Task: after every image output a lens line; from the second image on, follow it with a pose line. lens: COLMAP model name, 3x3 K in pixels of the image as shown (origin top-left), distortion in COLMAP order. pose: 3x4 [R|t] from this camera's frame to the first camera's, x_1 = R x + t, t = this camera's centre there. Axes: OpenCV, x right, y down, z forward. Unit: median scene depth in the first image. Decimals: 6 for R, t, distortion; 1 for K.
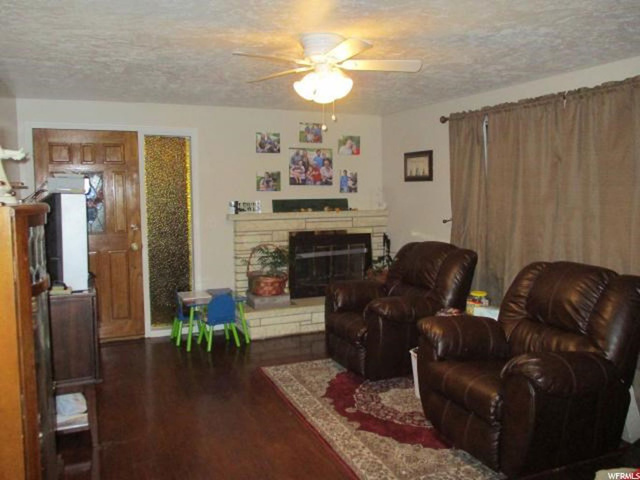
lens RADIAL K [[544.2, 0, 320.4], [0, 544.2, 238.4], [0, 0, 1]] dist [-0.015737, -0.016055]
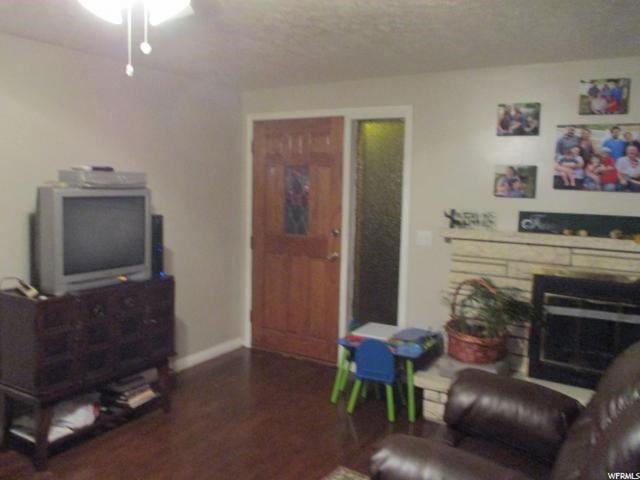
lens RADIAL K [[544.2, 0, 319.6], [0, 544.2, 240.4], [0, 0, 1]] dist [-0.015737, -0.016055]
pose [[0.555064, 0.104254, -0.825248, 0.297364], [-0.110453, 0.992567, 0.051101, -0.044293], [0.824441, 0.062787, 0.562454, 0.462376]]
